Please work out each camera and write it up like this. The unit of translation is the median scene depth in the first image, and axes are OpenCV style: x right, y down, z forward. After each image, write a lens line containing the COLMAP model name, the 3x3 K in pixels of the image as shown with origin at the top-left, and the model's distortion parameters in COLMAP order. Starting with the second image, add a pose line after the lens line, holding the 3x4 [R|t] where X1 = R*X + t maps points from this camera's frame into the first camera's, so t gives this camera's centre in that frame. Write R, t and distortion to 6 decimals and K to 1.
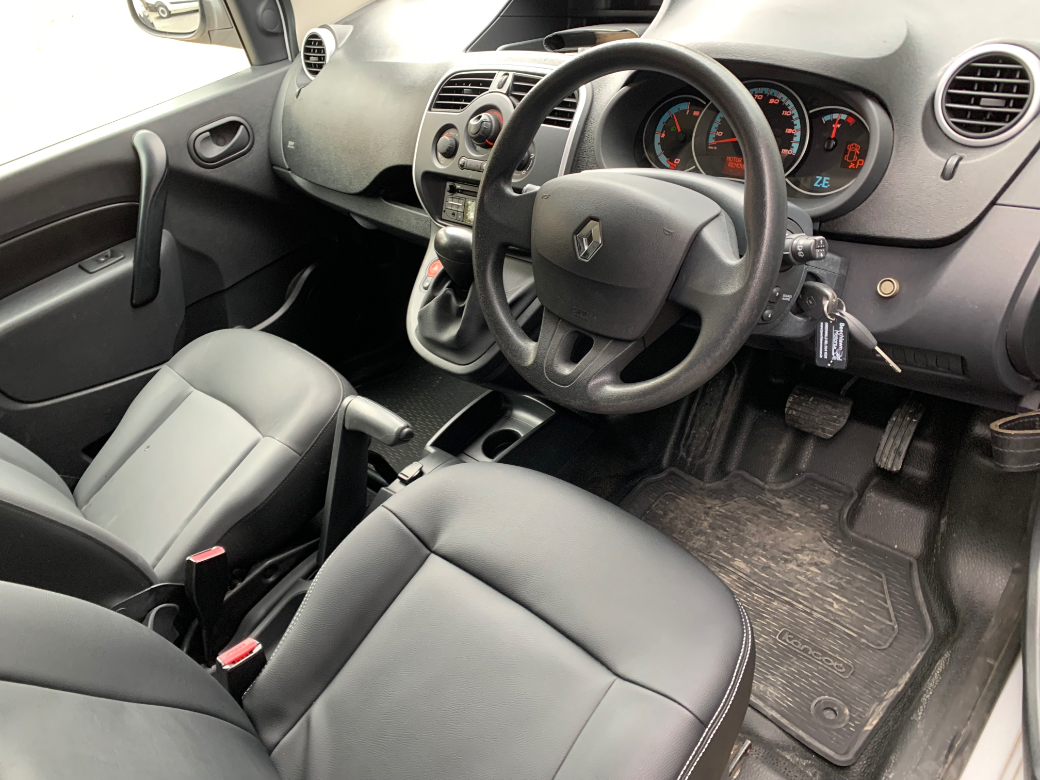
lens RADIAL K [[805.5, 0, 515.7], [0, 805.5, 383.7], [0, 0, 1]] dist [0.028095, -0.021023]
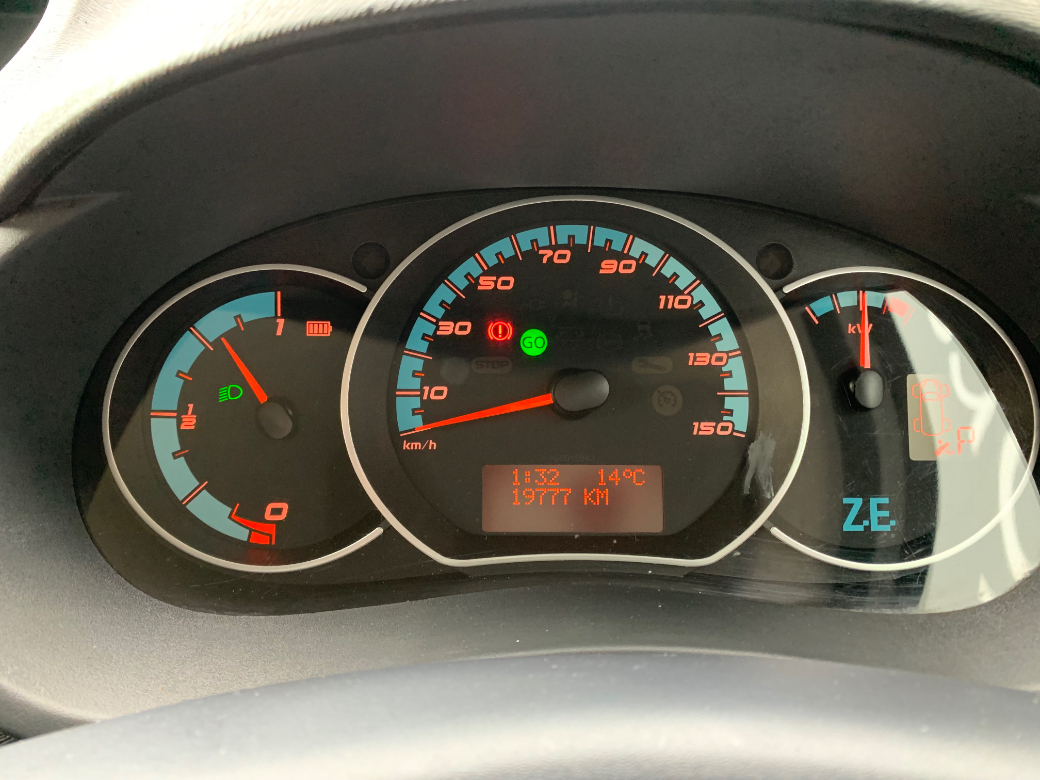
lens RADIAL K [[805.5, 0, 518.4], [0, 805.5, 386.5], [0, 0, 1]] dist [0.028095, -0.021023]
pose [[0.720066, -0.129014, 0.681807, 0.075020], [0.290249, 0.948478, -0.127062, -0.224854], [-0.630286, 0.289387, 0.720413, 0.659590]]
